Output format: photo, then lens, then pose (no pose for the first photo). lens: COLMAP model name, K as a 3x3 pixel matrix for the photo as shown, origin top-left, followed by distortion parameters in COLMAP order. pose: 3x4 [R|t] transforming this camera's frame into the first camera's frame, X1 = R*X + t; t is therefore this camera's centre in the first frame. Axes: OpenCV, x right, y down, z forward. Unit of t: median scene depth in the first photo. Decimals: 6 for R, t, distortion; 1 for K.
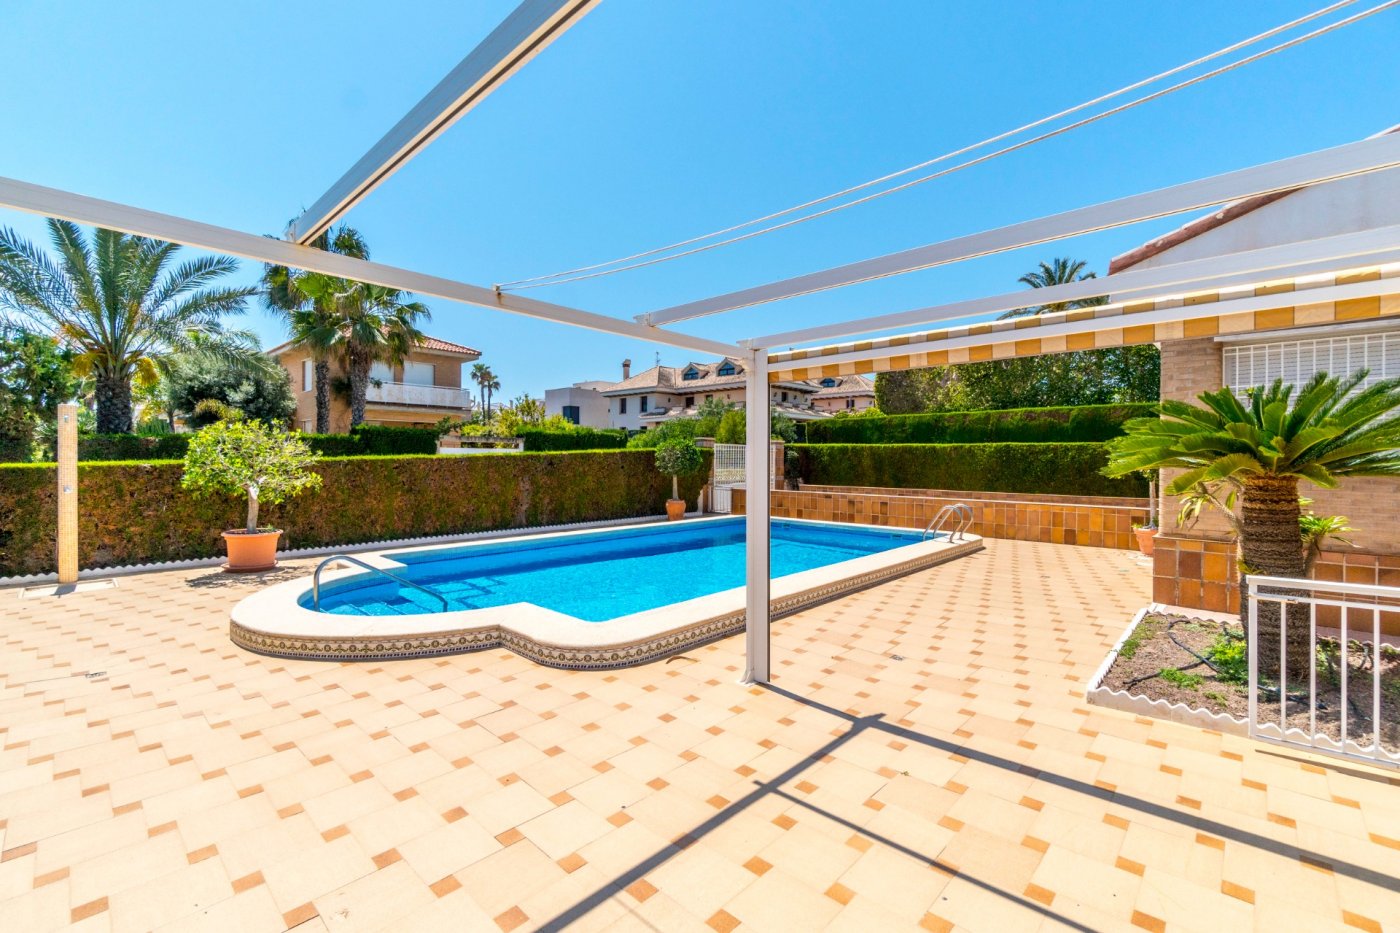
lens RADIAL K [[597.9, 0, 701.1], [0, 597.9, 460.0], [0, 0, 1]] dist [-0.003780, -0.000236]
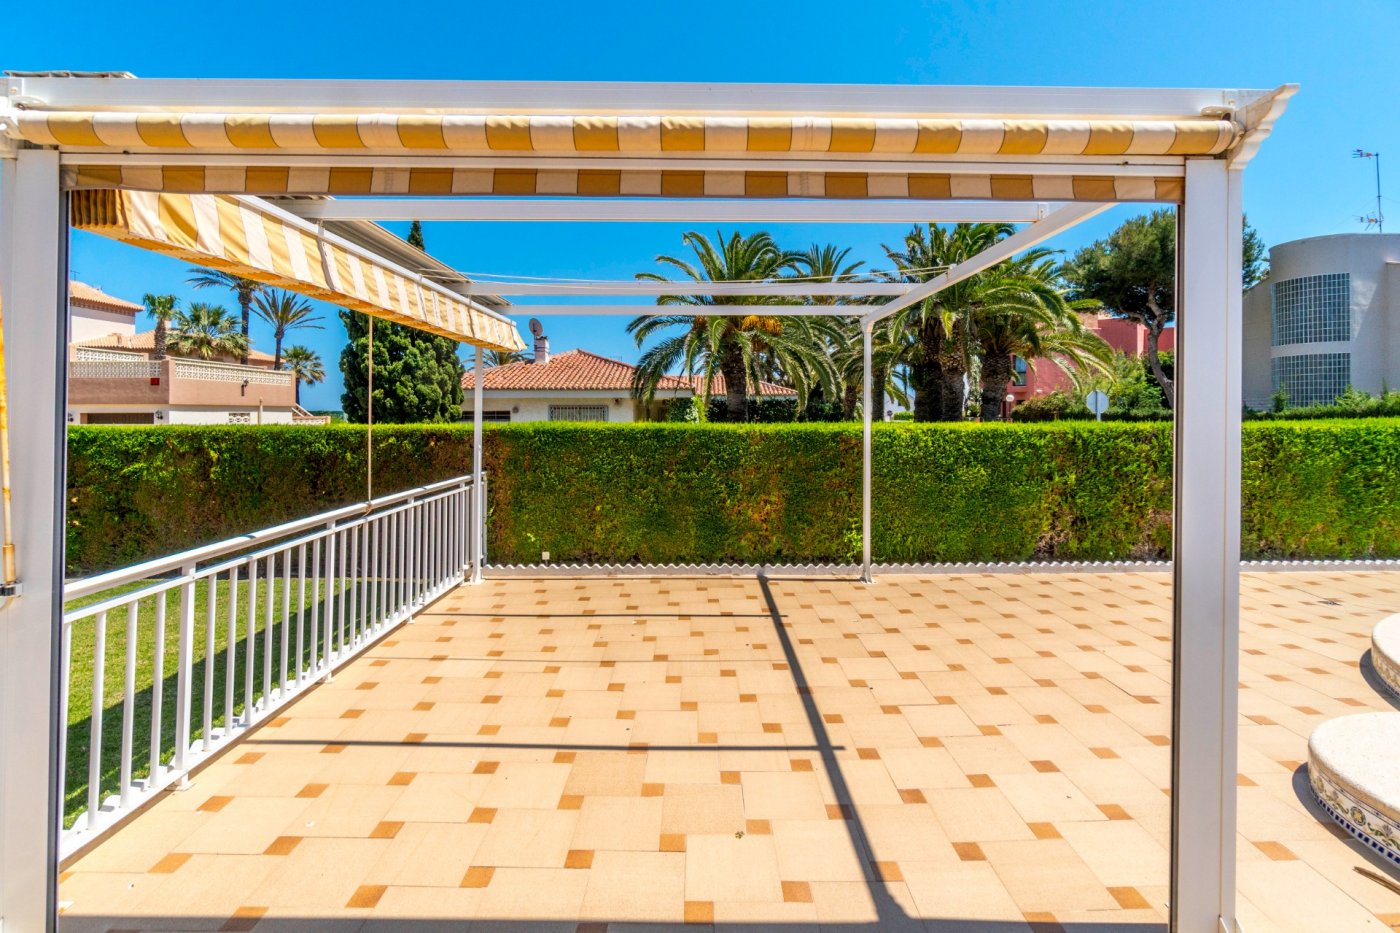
lens RADIAL K [[627.8, 0, 701.8], [0, 627.8, 413.5], [0, 0, 1]] dist [-0.002153, -0.000123]
pose [[-0.727421, -0.003188, -0.686185, 0.162329], [-0.002340, 0.999995, -0.002165, 0.005083], [0.686188, 0.000031, -0.727424, 0.276792]]
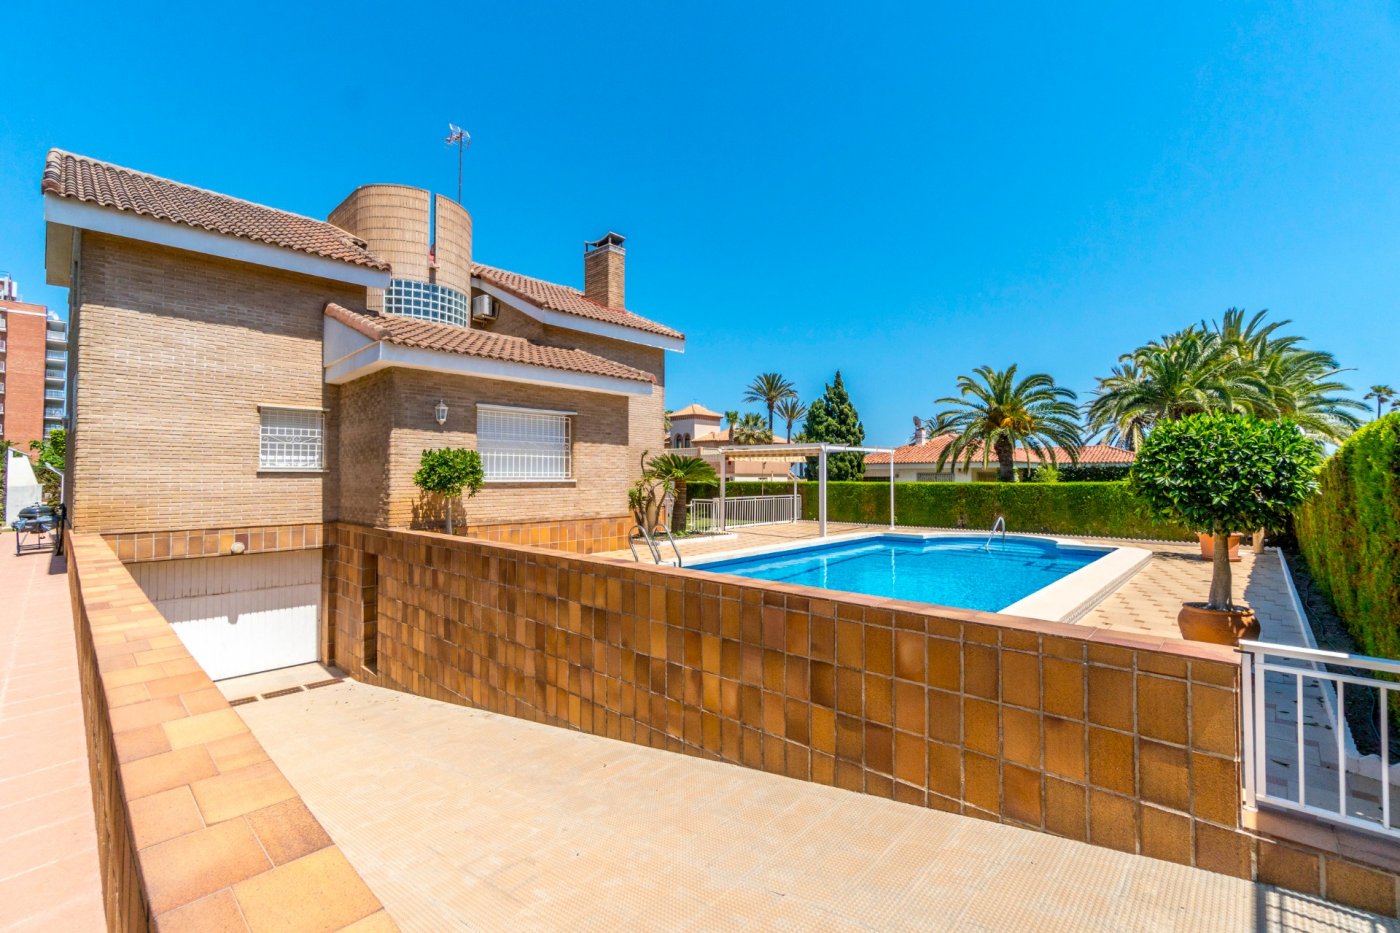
lens RADIAL K [[597.9, 0, 701.1], [0, 597.9, 460.0], [0, 0, 1]] dist [-0.003780, -0.000236]
pose [[-0.999978, -0.002058, 0.006351, 0.204992], [-0.002237, 0.999597, -0.028304, 0.000668], [-0.006290, -0.028318, -0.999579, 1.184273]]
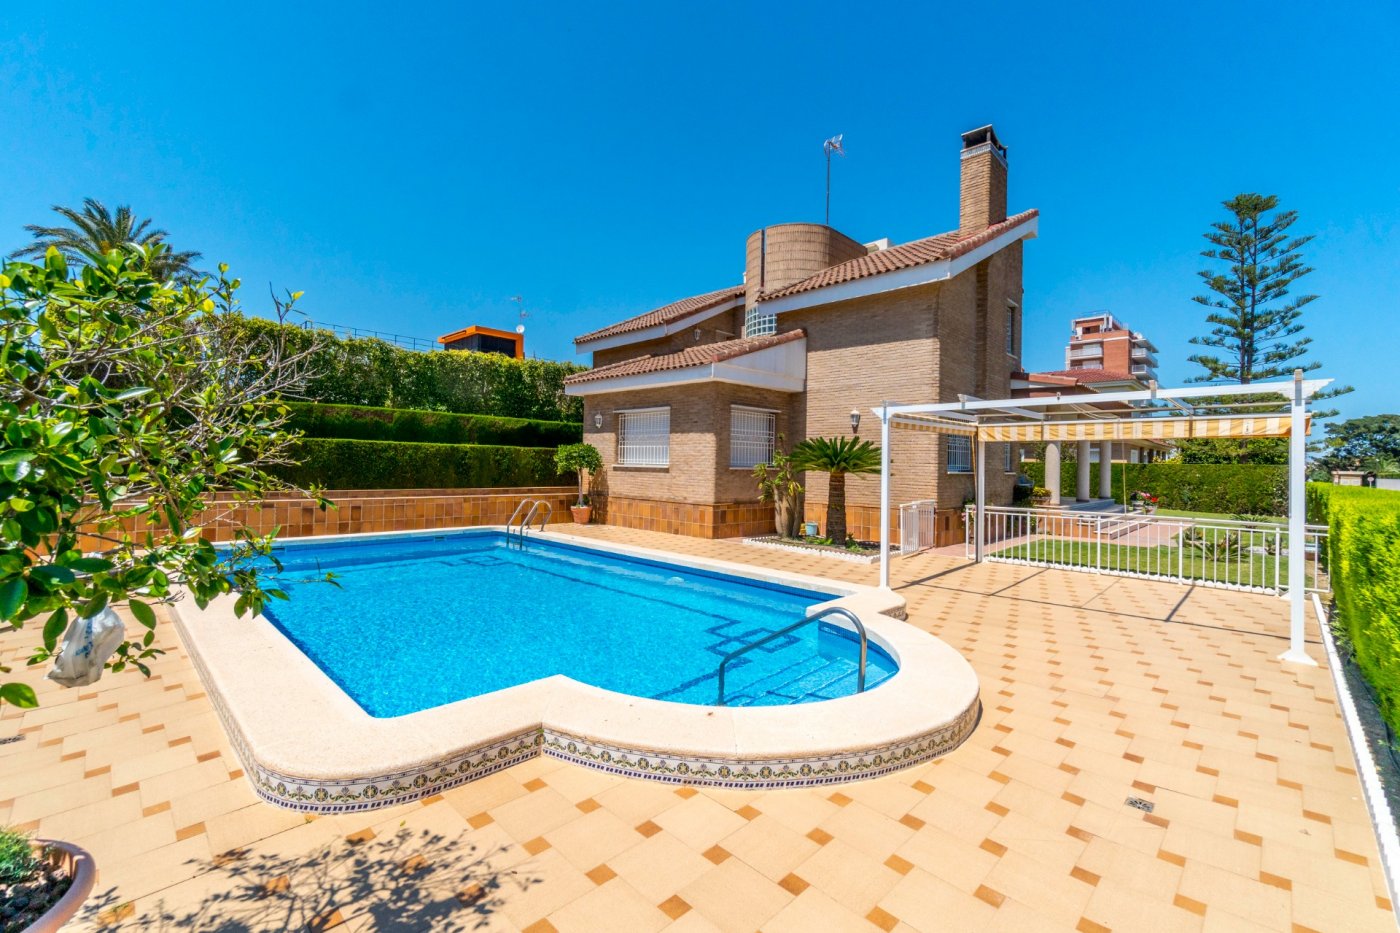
lens RADIAL K [[597.9, 0, 701.1], [0, 597.9, 460.0], [0, 0, 1]] dist [-0.003780, -0.000236]
pose [[0.030531, 0.003116, 0.999529, -0.450755], [-0.018283, 0.999830, -0.002559, -0.002833], [-0.999367, -0.018197, 0.030582, 0.391840]]
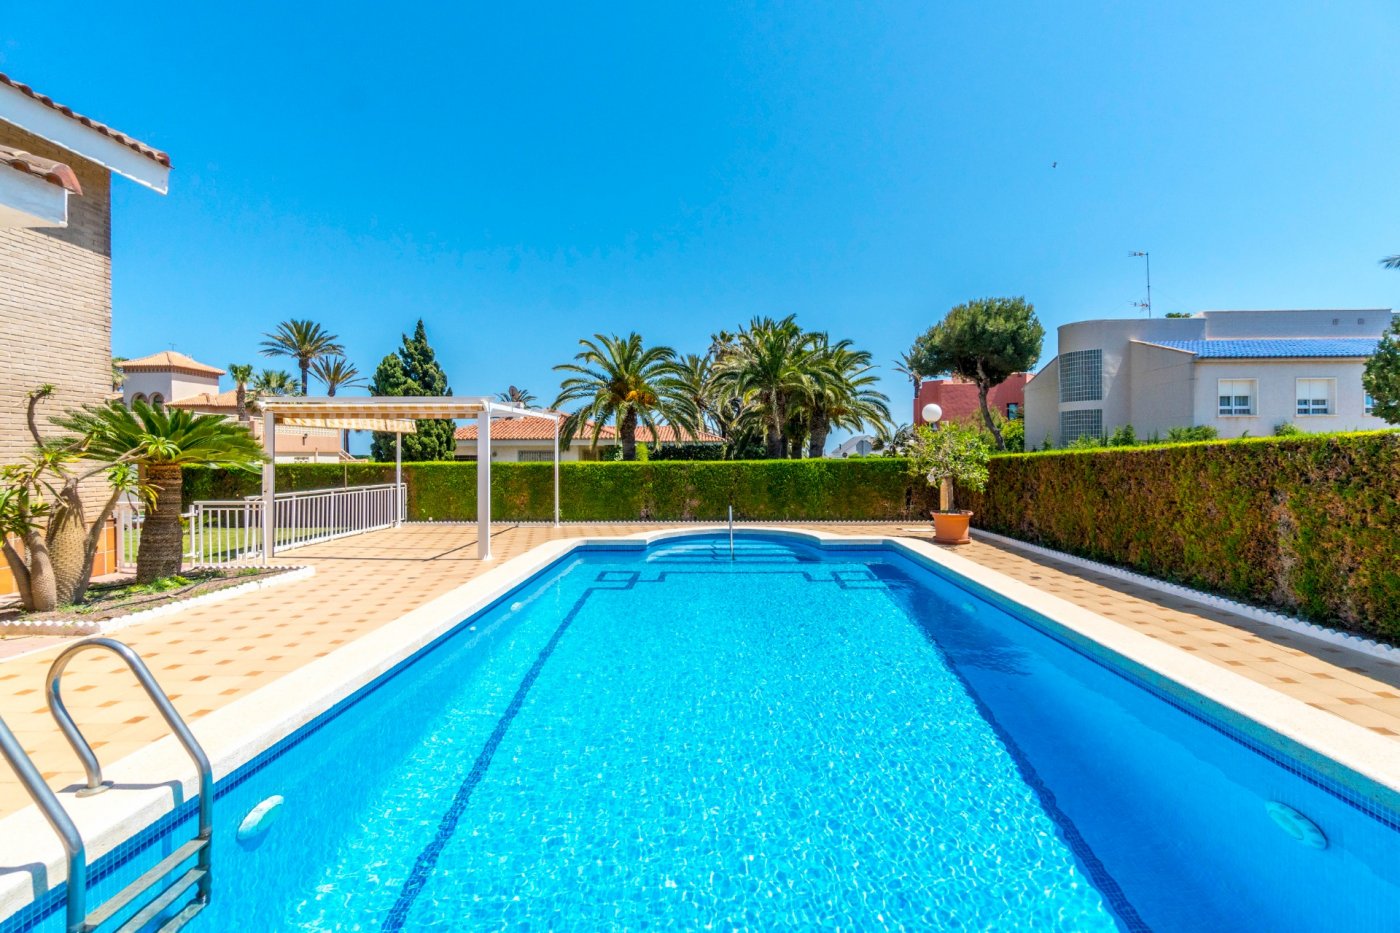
lens RADIAL K [[597.9, 0, 701.1], [0, 597.9, 460.0], [0, 0, 1]] dist [-0.003780, -0.000236]
pose [[-0.756579, 0.005909, -0.653875, 0.231377], [0.001922, 0.999975, 0.006813, 0.002033], [0.653899, 0.003898, -0.756572, 0.805689]]
